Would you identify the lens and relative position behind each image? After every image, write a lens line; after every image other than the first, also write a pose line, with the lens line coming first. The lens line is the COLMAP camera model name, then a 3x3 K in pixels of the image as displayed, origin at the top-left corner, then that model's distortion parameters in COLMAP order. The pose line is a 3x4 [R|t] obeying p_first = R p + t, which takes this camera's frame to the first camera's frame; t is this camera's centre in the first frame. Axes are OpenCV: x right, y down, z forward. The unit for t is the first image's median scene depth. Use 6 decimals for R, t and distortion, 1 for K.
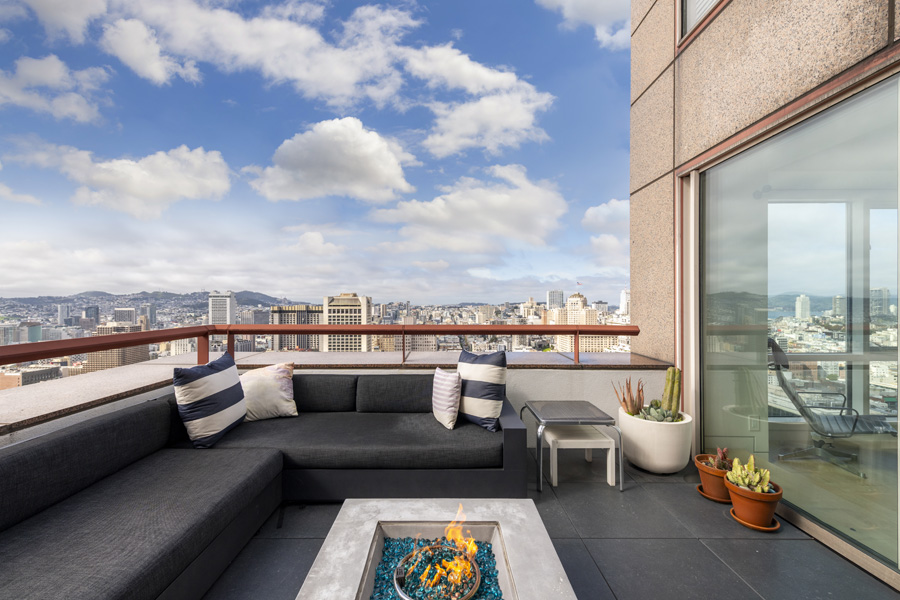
lens RADIAL K [[372.2, 0, 446.7], [0, 372.2, 300.4], [0, 0, 1]] dist [0.007184, -0.003148]
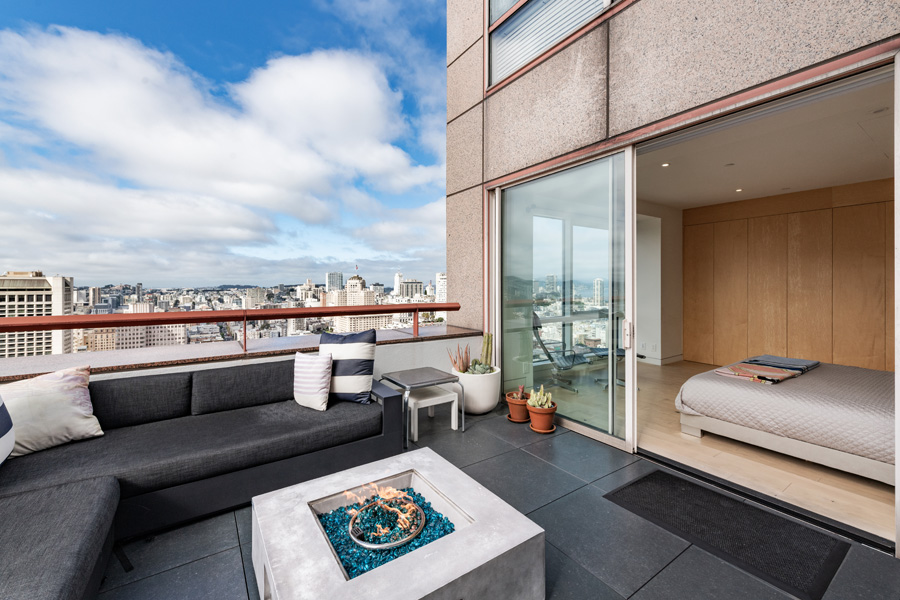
lens RADIAL K [[372.2, 0, 456.2], [0, 372.2, 282.4], [0, 0, 1]] dist [0.007184, -0.003148]
pose [[0.822442, 0.001344, 0.568848, -0.241825], [-0.001255, 0.999999, -0.000548, -0.000243], [-0.568848, -0.000263, 0.822442, -0.030124]]
